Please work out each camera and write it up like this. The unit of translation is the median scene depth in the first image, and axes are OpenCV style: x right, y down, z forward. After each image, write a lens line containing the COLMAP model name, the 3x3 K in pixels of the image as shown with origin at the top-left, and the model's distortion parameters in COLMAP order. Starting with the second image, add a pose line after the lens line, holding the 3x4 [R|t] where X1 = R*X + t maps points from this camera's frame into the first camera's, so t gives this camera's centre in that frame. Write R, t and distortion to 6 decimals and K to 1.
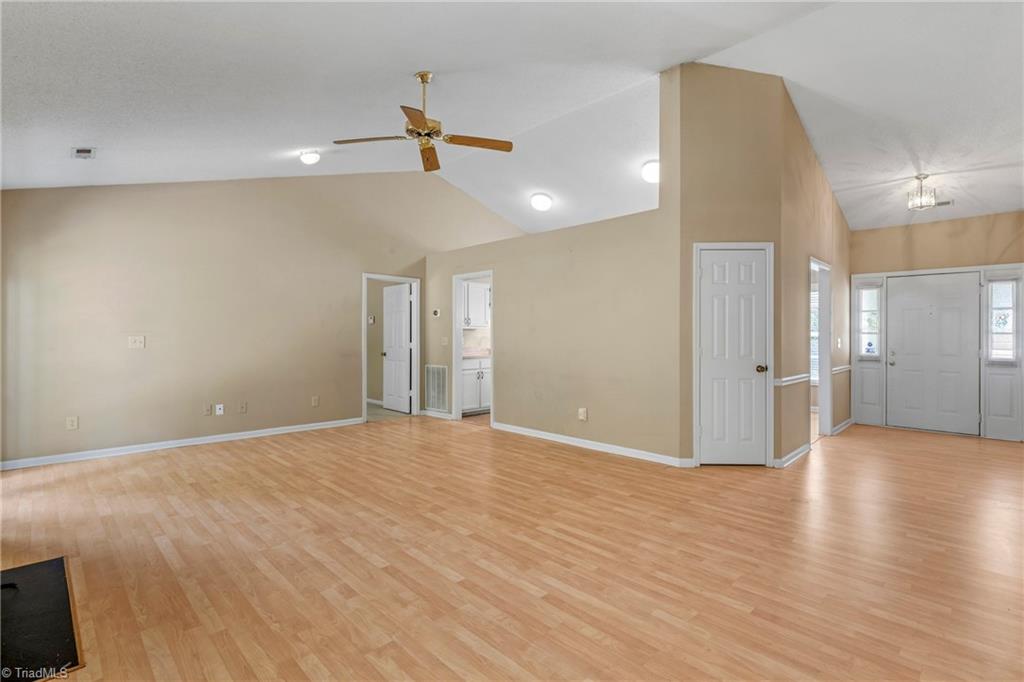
lens RADIAL K [[475.4, 0, 524.8], [0, 475.4, 349.9], [0, 0, 1]] dist [0.001664, 0.001050]
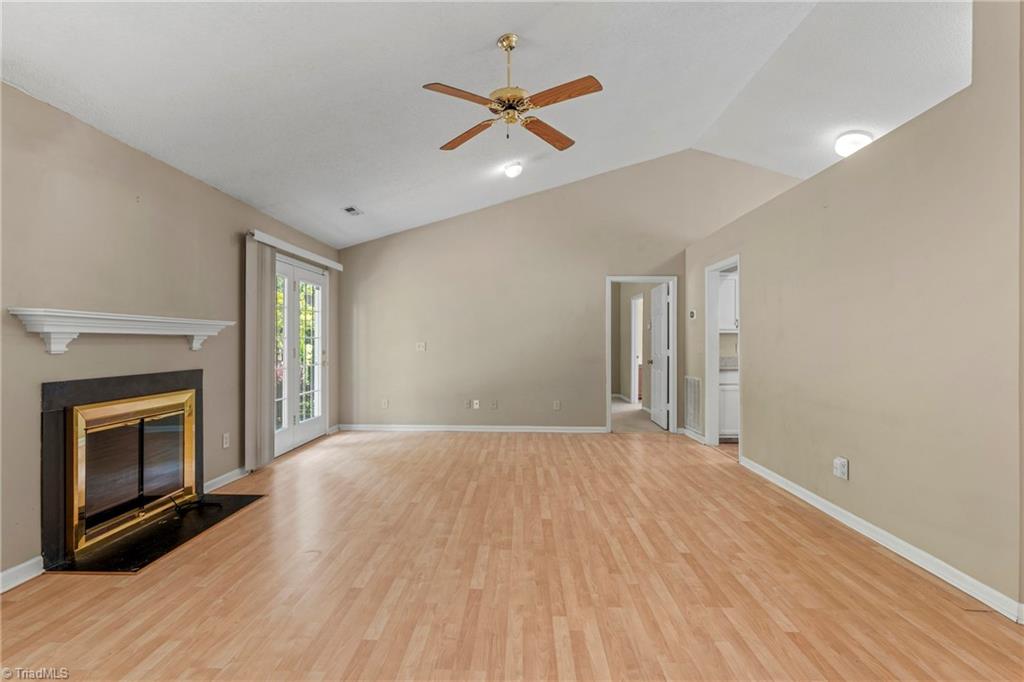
lens RADIAL K [[475.4, 0, 511.2], [0, 475.4, 337.6], [0, 0, 1]] dist [0.001664, 0.001050]
pose [[0.683041, -0.009383, -0.730319, 0.423283], [-0.020059, 0.999299, -0.031599, -0.003326], [0.730104, 0.036233, 0.682374, 0.412430]]
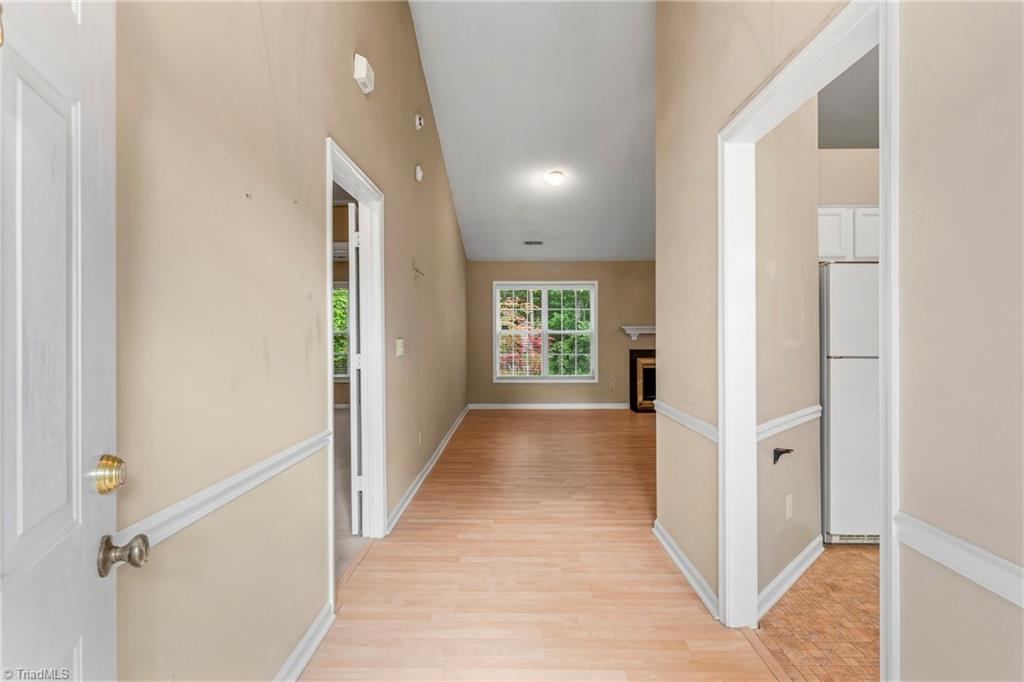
lens RADIAL K [[514.9, 0, 513.0], [0, 514.9, 345.1], [0, 0, 1]] dist [0.002427, 0.000047]
pose [[-0.722004, 0.008783, -0.691834, 1.523596], [-0.019173, 0.999281, 0.032695, -0.035545], [0.691624, 0.036871, -0.721316, 1.773545]]
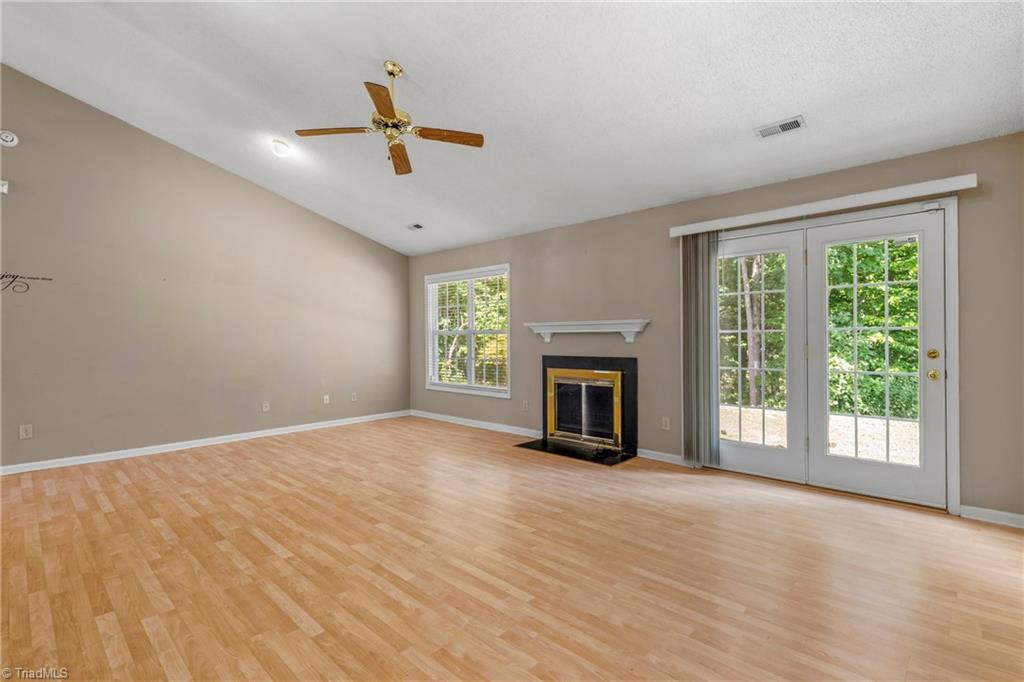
lens RADIAL K [[475.4, 0, 522.7], [0, 475.4, 344.5], [0, 0, 1]] dist [0.001664, 0.001050]
pose [[-0.999620, 0.004225, -0.027254, -0.456680], [0.002996, 0.998983, 0.044978, -0.054826], [0.027417, 0.044879, -0.998616, 1.987870]]
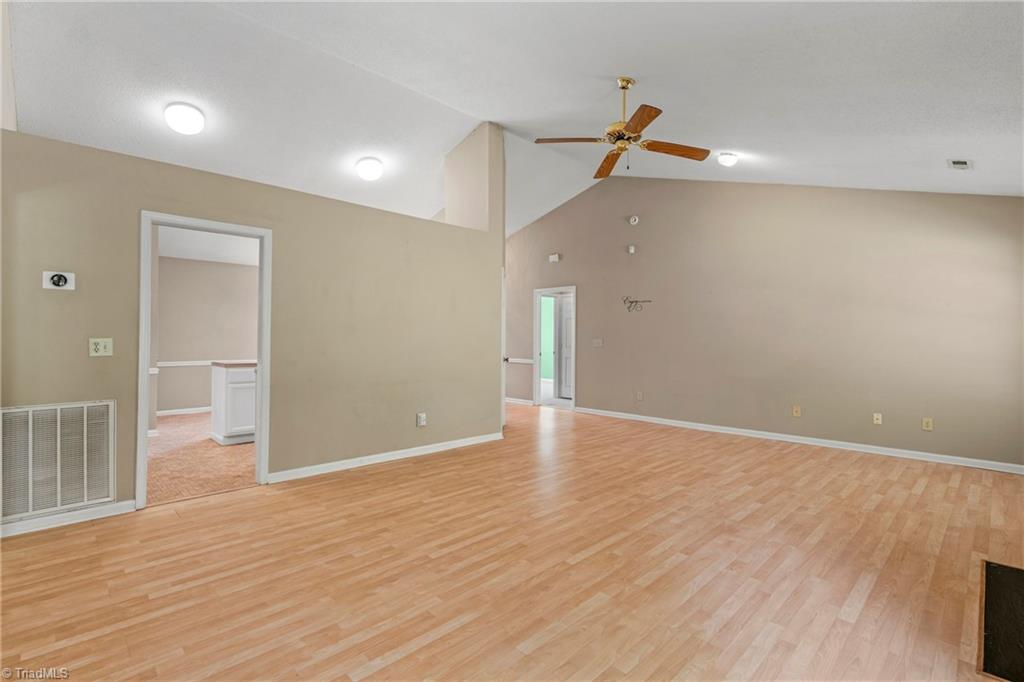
lens RADIAL K [[475.4, 0, 502.3], [0, 475.4, 342.2], [0, 0, 1]] dist [0.001664, 0.001050]
pose [[0.030483, -0.011280, 0.999472, -1.235582], [0.022881, 0.999682, 0.010585, -0.037199], [-0.999273, 0.022546, 0.030732, 1.228448]]
